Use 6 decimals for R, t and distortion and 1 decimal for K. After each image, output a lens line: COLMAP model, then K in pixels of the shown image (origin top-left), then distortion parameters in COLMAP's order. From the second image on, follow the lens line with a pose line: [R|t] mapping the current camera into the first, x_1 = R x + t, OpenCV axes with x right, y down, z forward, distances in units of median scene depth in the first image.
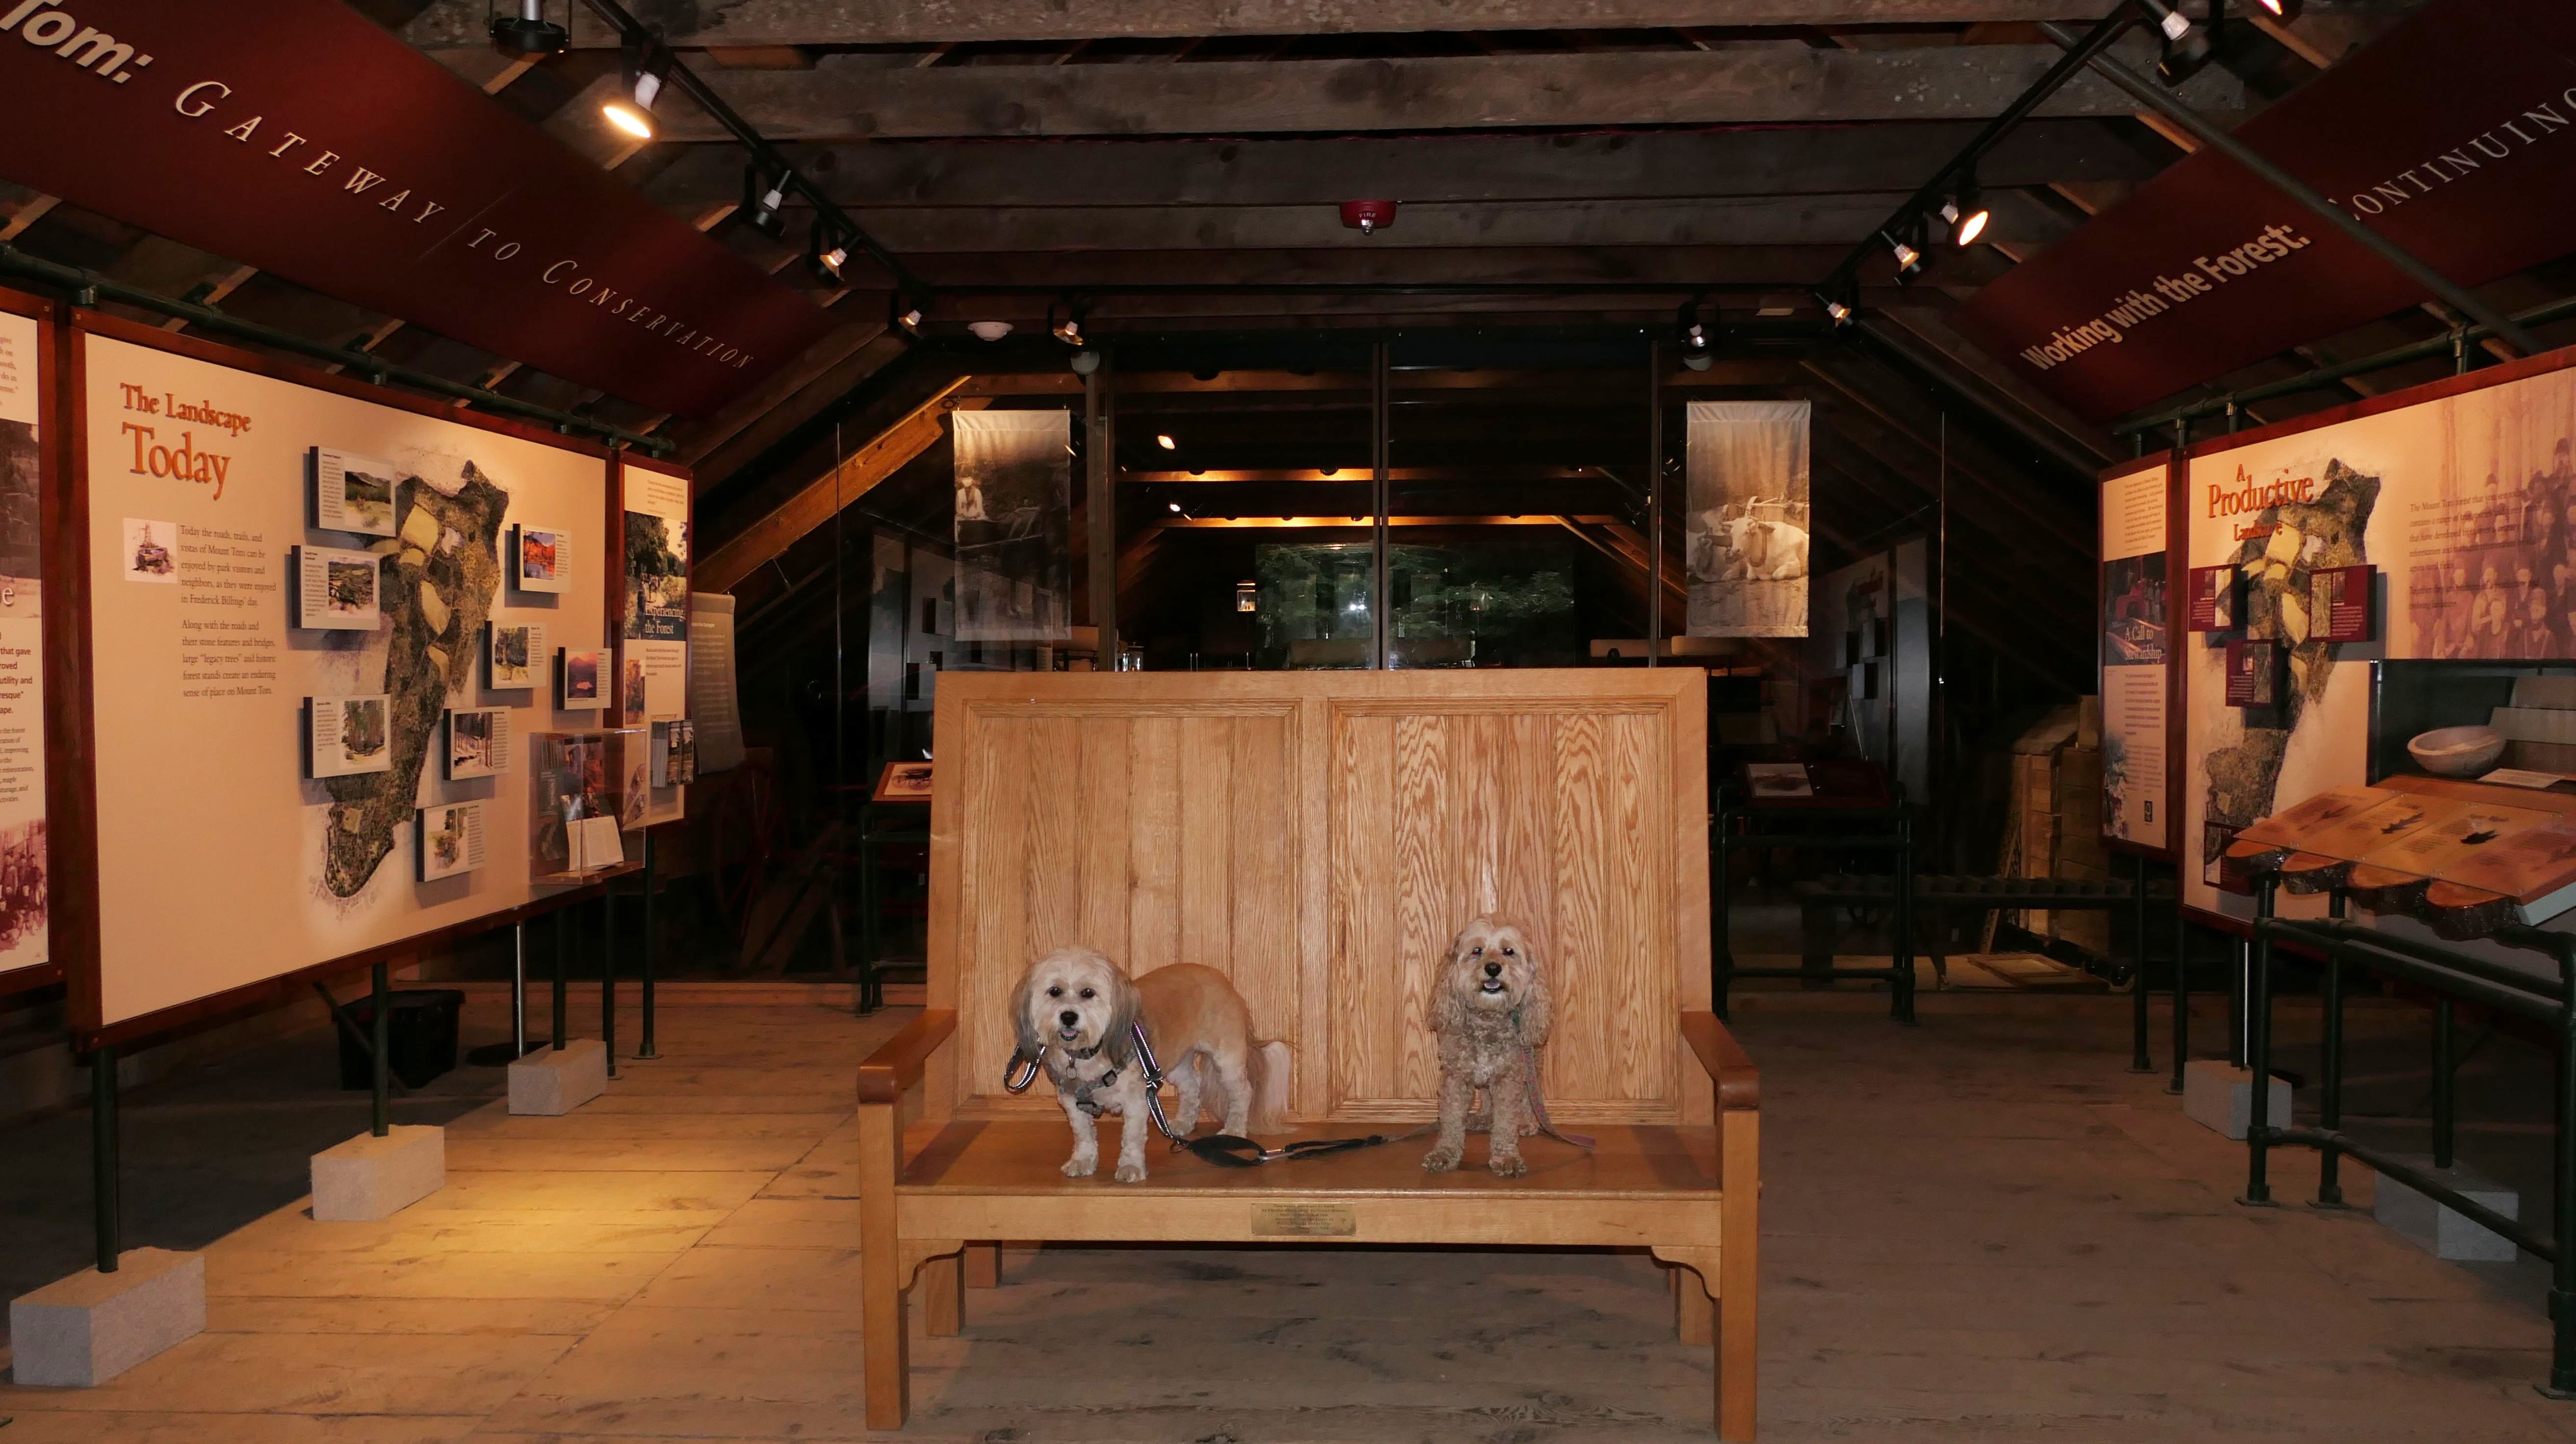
lens RADIAL K [[1871.1, 0, 1286.9], [0, 1871.1, 708.2], [0, 0, 1]] dist [-0.027420, 0.005886]
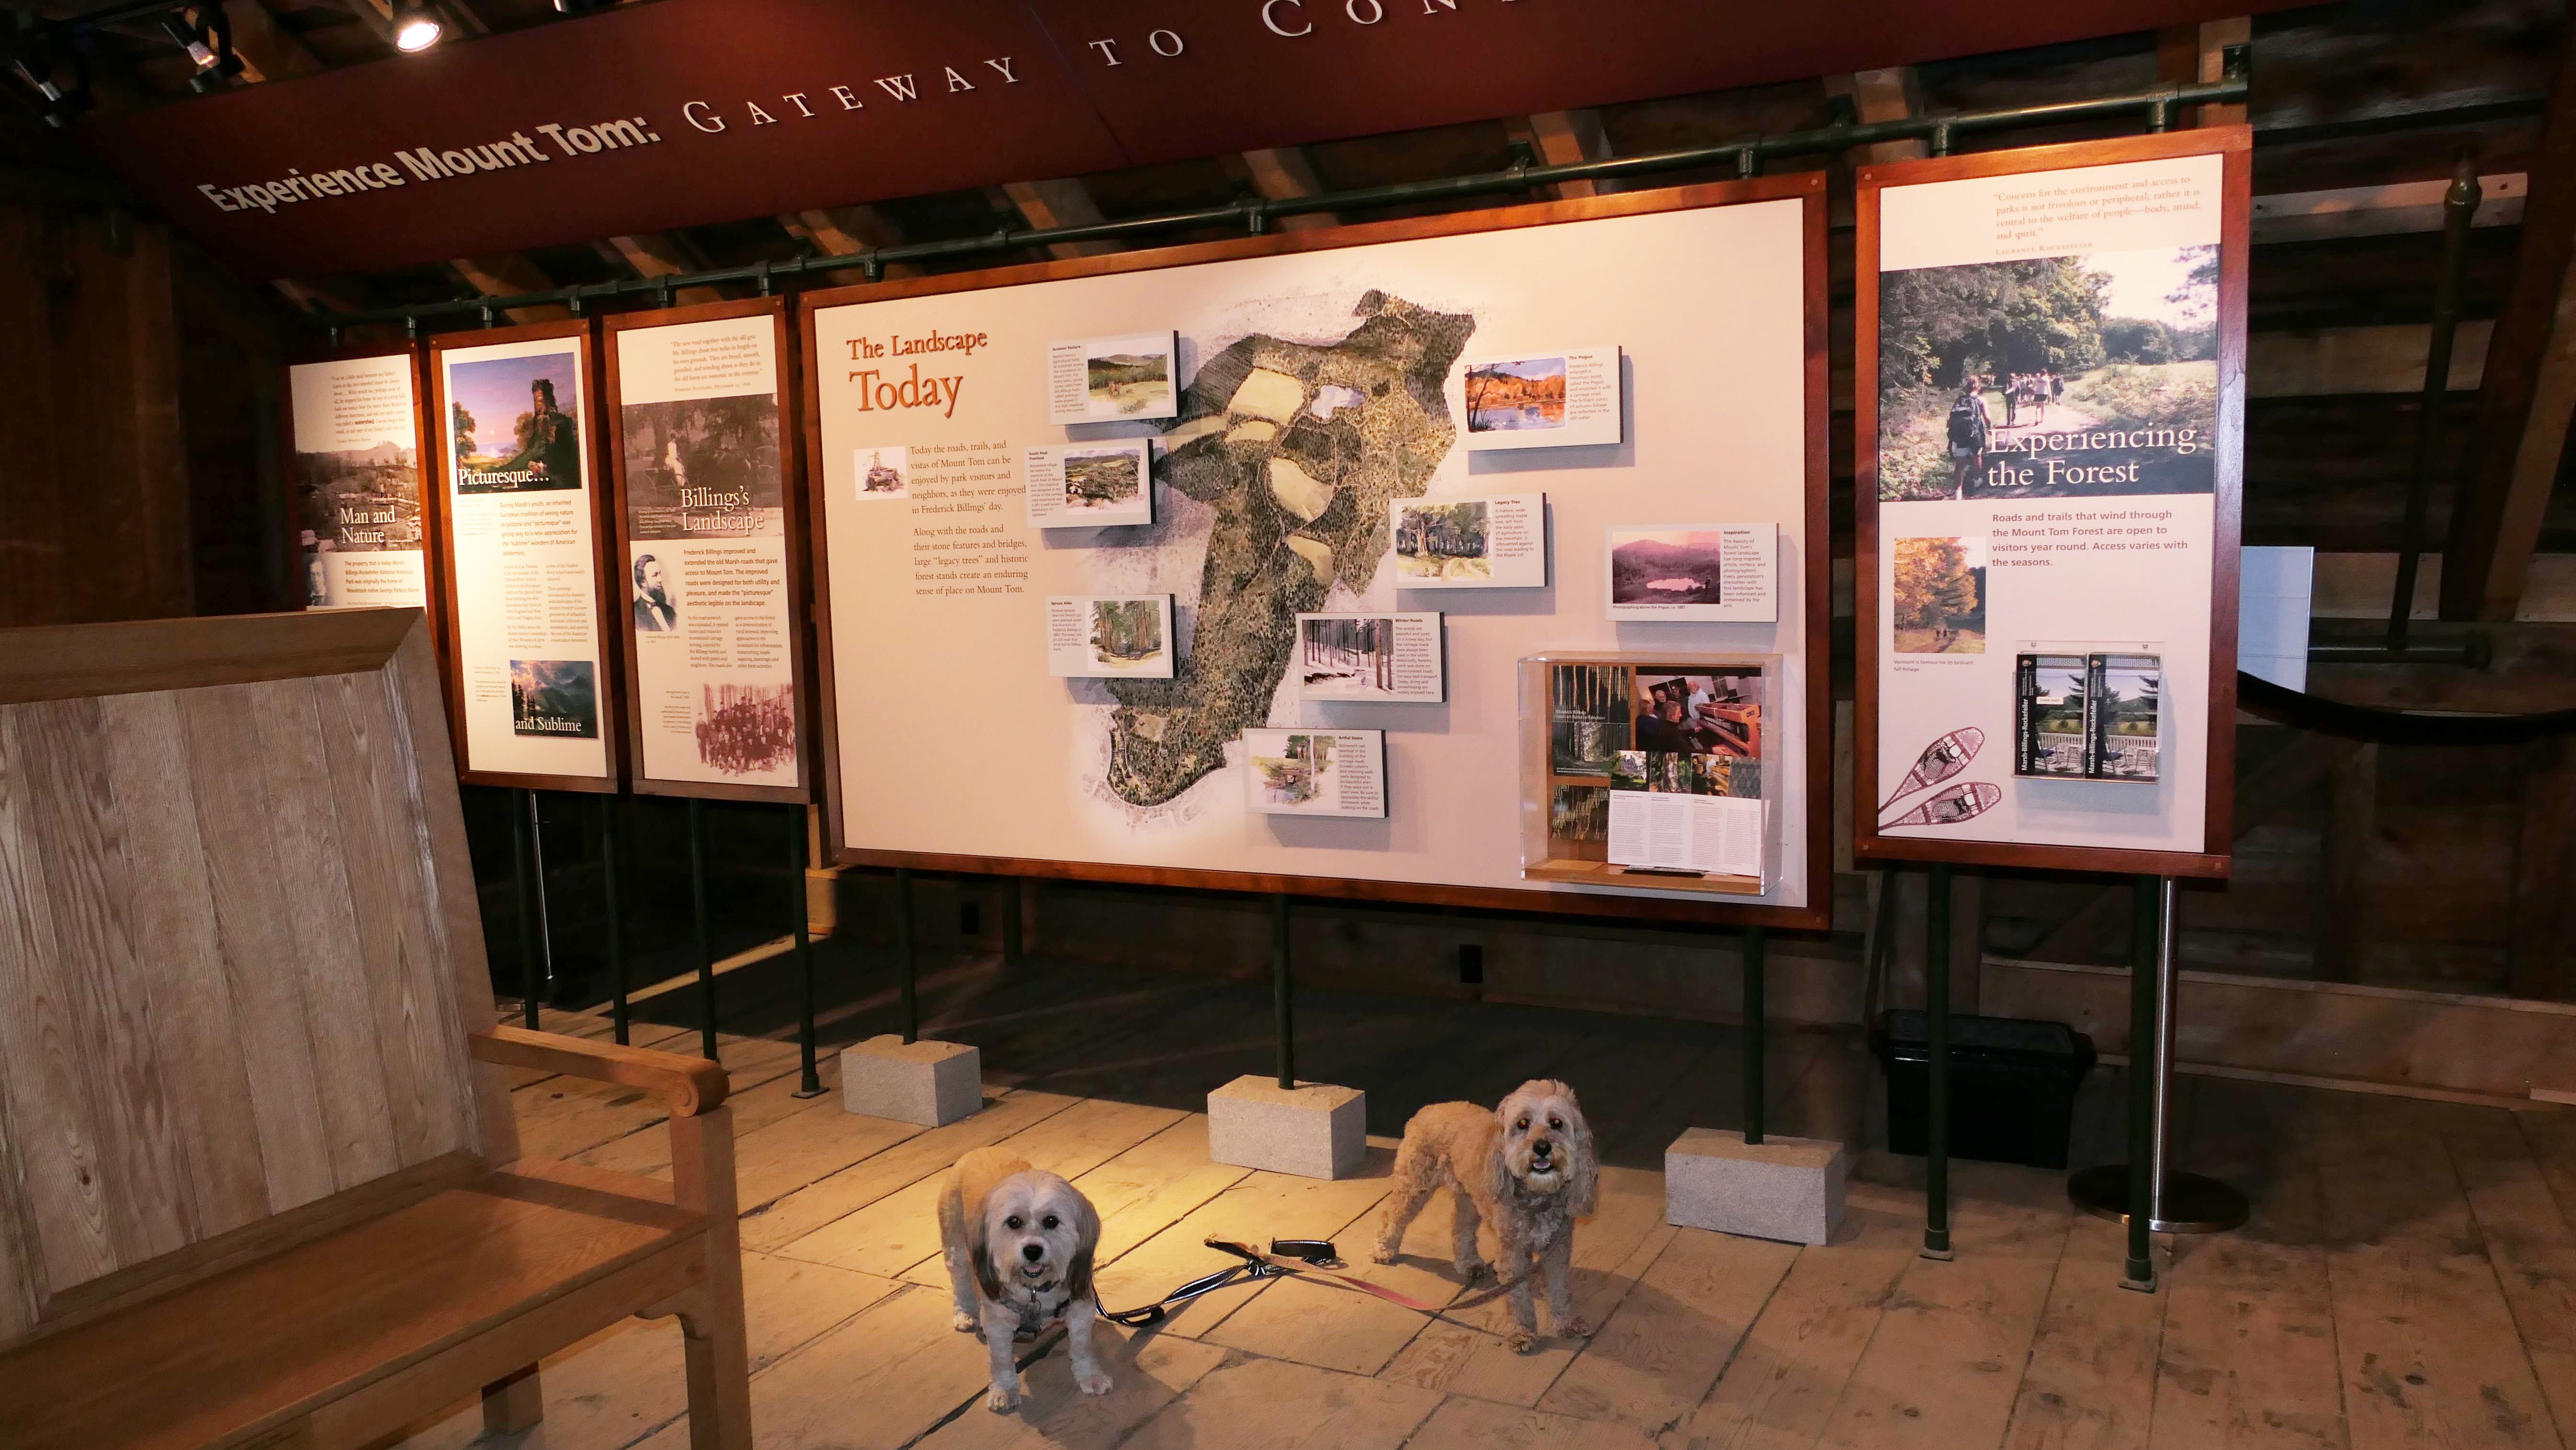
lens RADIAL K [[1870.8, 0, 1284.8], [0, 1870.8, 728.1], [0, 0, 1]] dist [-0.027420, 0.005886]
pose [[-0.415247, 0.107736, -0.903307, 0.342412], [0.008442, 0.993376, 0.114598, -0.049723], [0.909670, 0.039961, -0.413406, 1.523519]]
